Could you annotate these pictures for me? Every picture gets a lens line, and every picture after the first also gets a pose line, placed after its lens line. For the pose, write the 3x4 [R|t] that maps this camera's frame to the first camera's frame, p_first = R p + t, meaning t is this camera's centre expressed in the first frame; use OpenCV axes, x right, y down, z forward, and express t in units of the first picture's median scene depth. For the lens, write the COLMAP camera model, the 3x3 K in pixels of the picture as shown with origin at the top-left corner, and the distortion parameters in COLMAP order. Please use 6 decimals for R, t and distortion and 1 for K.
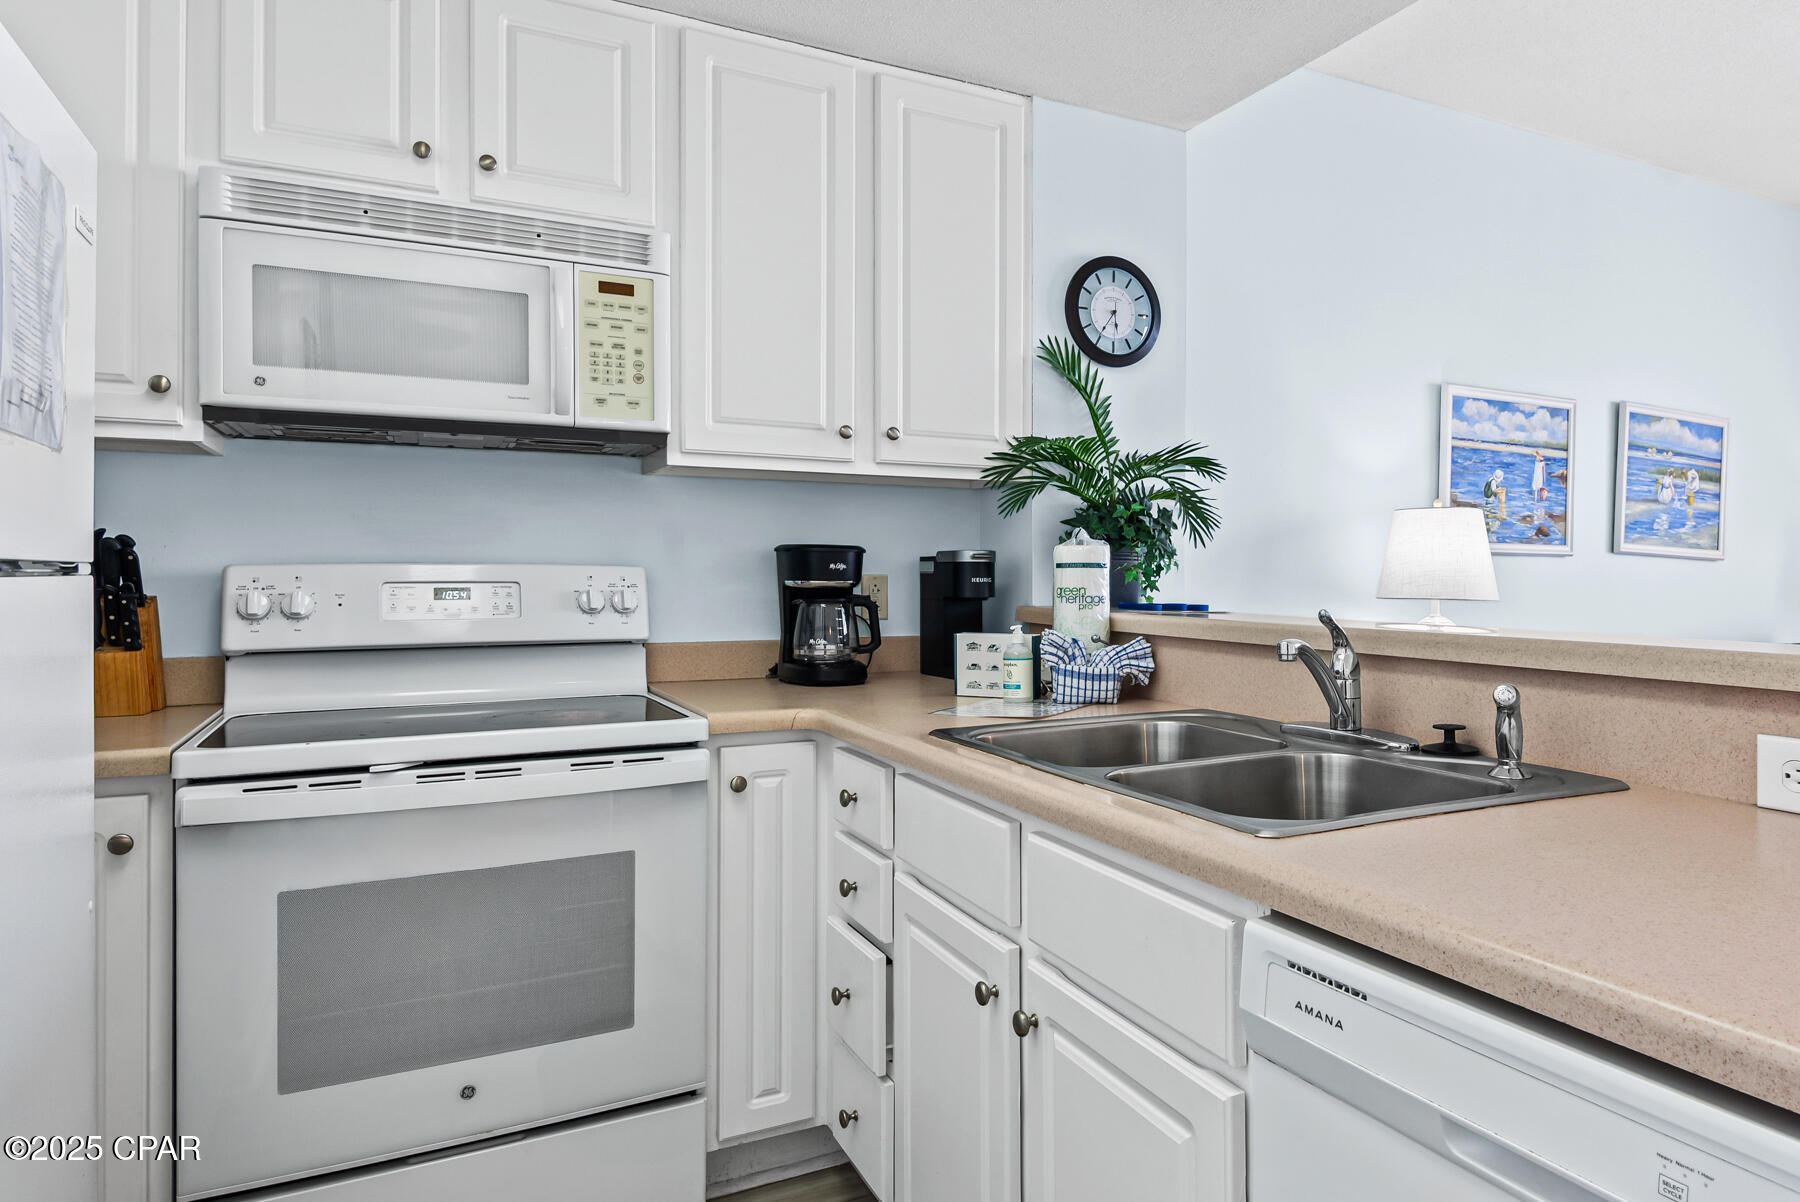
lens RADIAL K [[1126.3, 0, 1035.1], [0, 1126.3, 599.8], [0, 0, 1]] dist [0.039555, -0.041399]
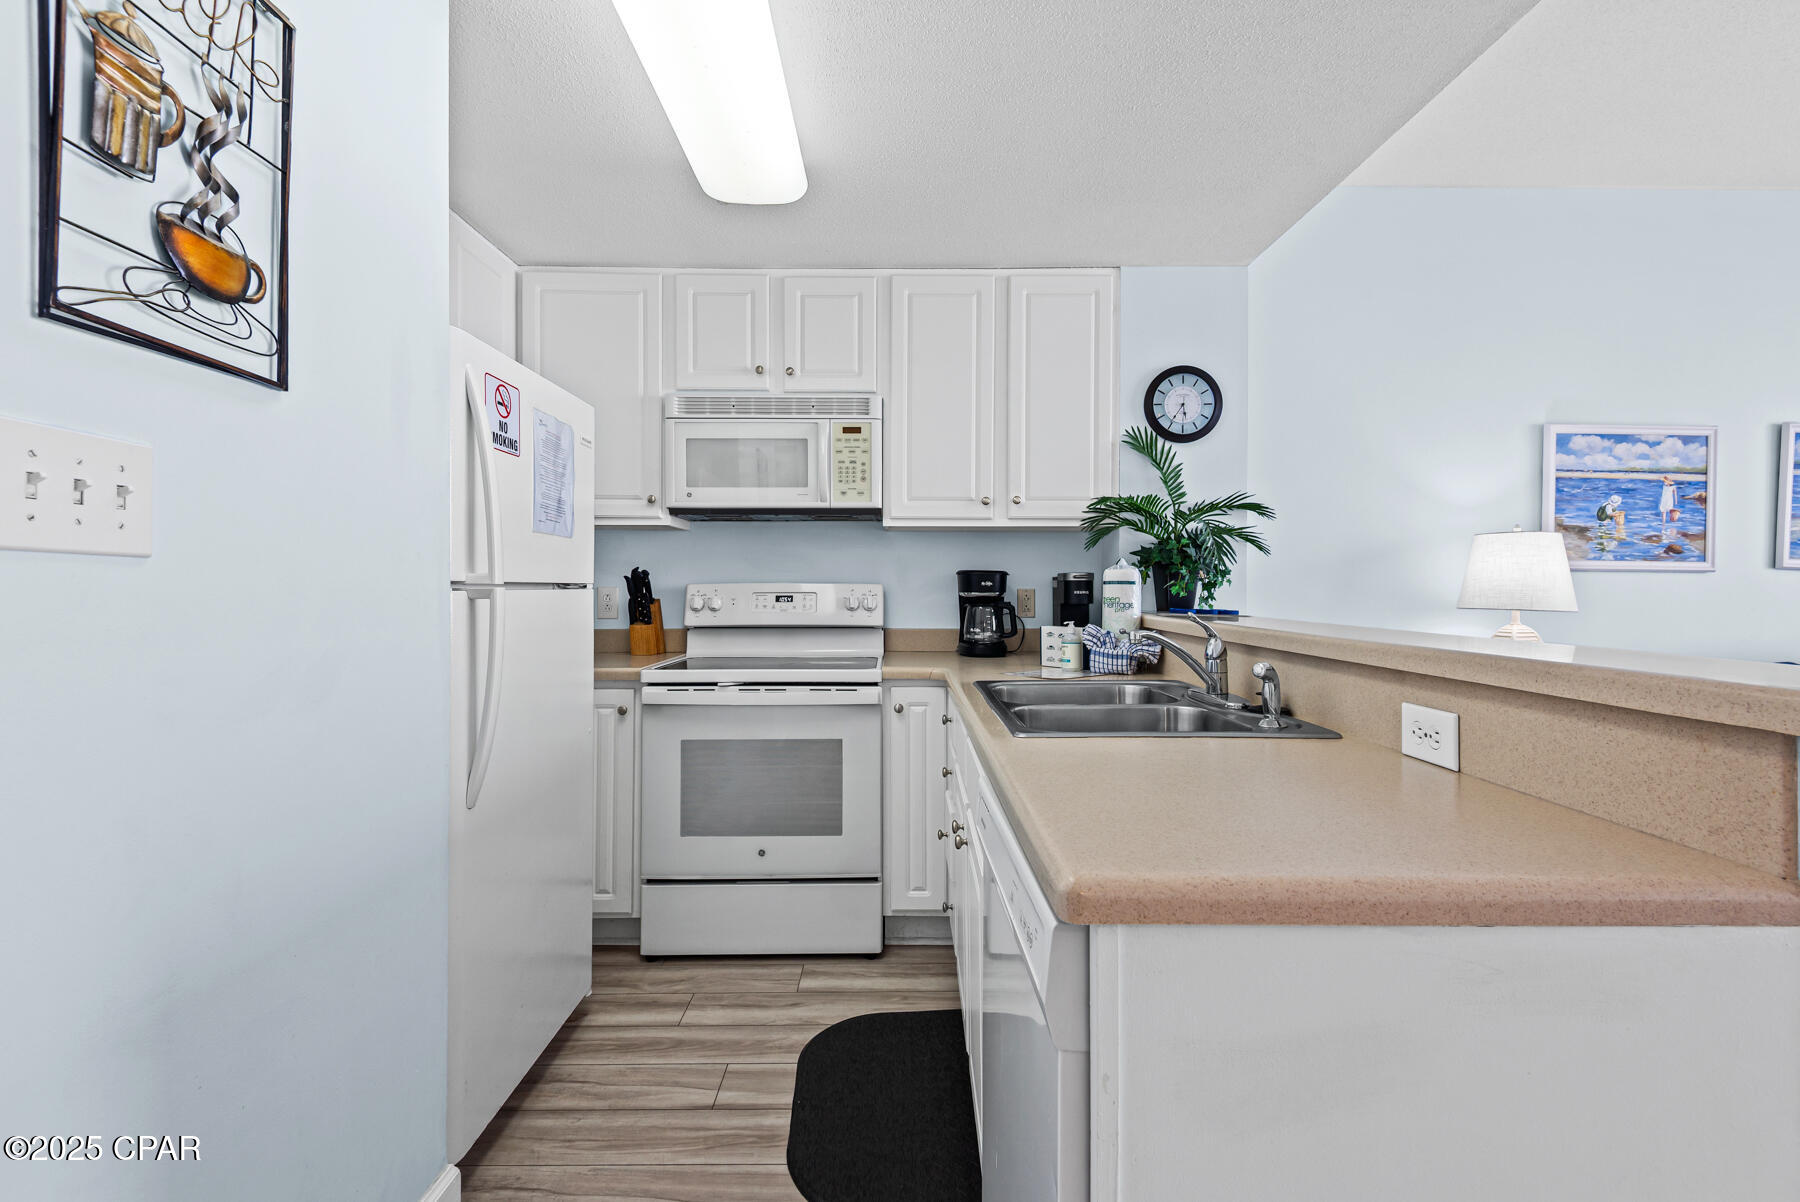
lens RADIAL K [[823.9, 0, 894.0], [0, 823.9, 611.0], [0, 0, 1]] dist [0.032227, -0.024355]
pose [[0.873735, 0.013590, -0.486212, 0.297079], [-0.011446, 0.999907, 0.007380, 0.002415], [0.486267, -0.000883, 0.873810, -0.102612]]
